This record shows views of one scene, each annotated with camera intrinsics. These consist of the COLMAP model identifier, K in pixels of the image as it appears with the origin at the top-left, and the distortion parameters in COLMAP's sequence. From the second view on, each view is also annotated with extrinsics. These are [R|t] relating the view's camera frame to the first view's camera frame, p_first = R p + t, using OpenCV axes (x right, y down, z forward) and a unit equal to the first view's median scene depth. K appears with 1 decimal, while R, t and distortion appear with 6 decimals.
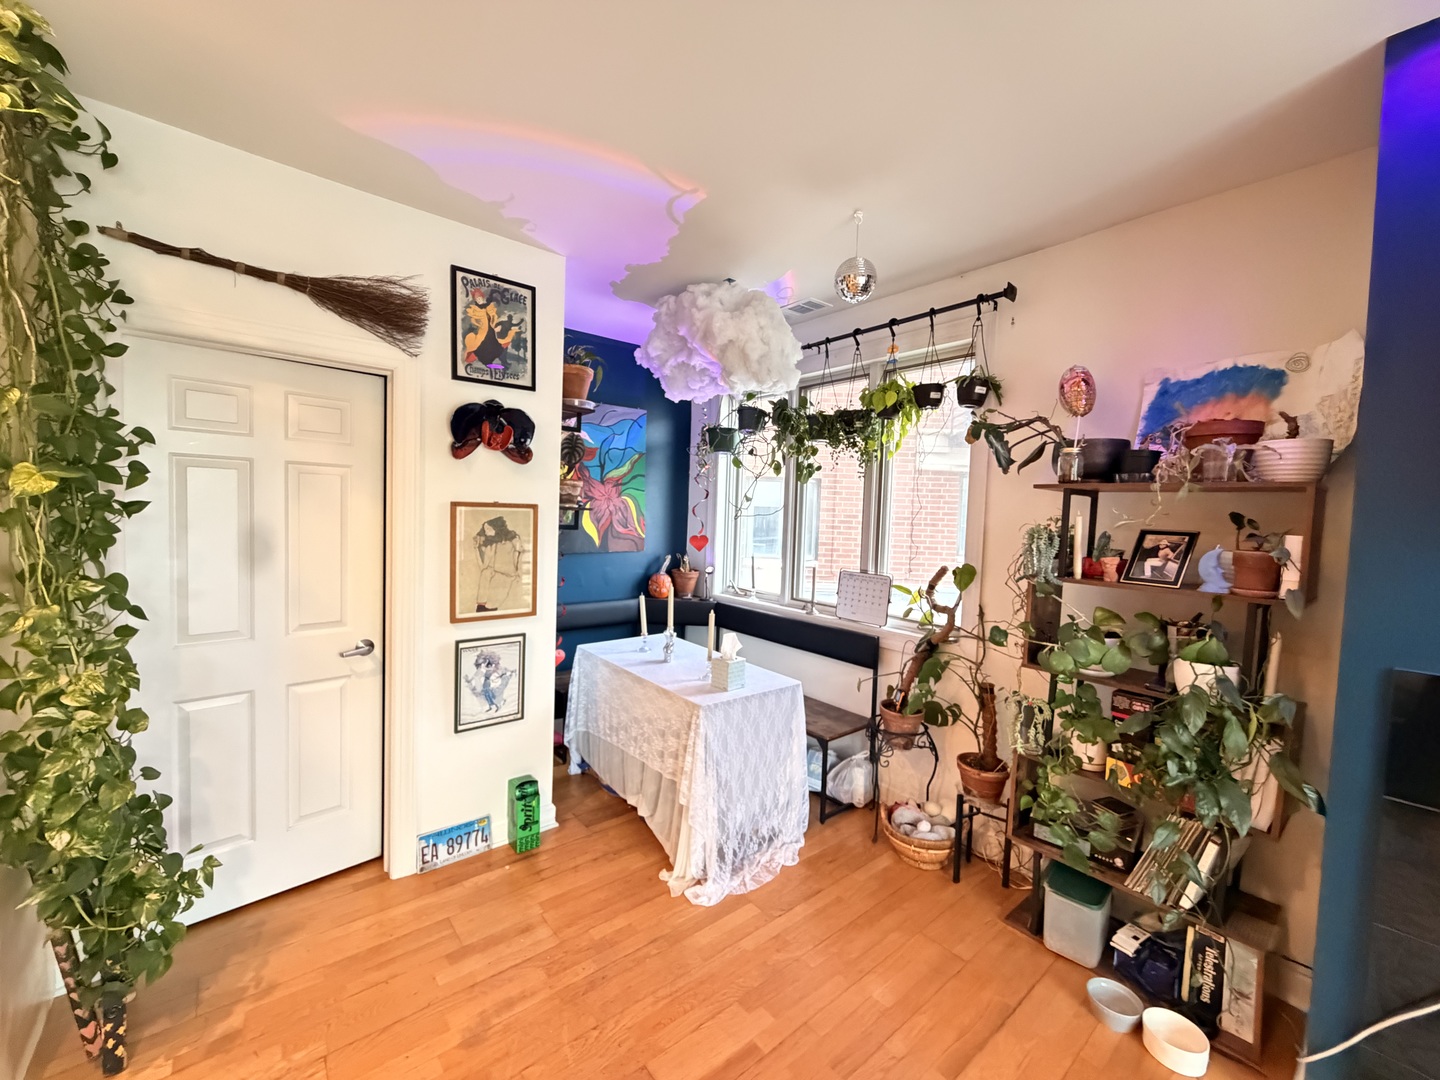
lens RADIAL K [[574.9, 0, 709.0], [0, 574.9, 545.6], [0, 0, 1]] dist [-0.000159, -0.000224]
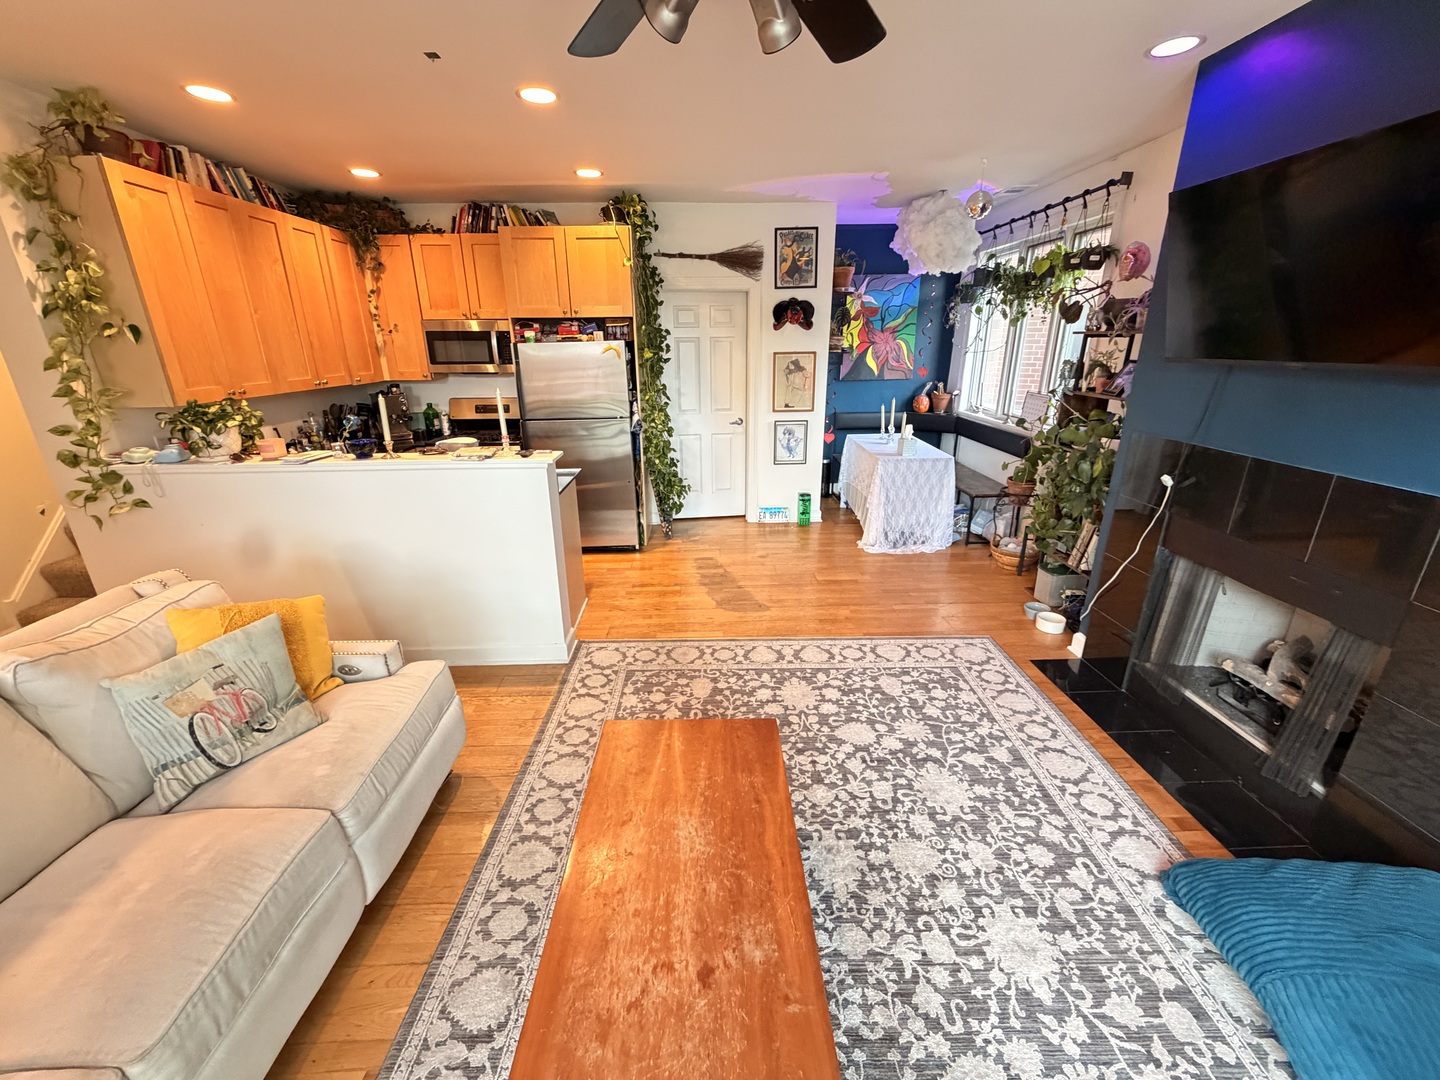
lens RADIAL K [[574.9, 0, 724.8], [0, 574.9, 550.5], [0, 0, 1]] dist [-0.000159, -0.000224]
pose [[0.800886, 0.168810, -0.574530, 0.701583], [0.001433, 0.958899, 0.283743, 0.020544], [0.598815, -0.228068, 0.767727, -0.839844]]
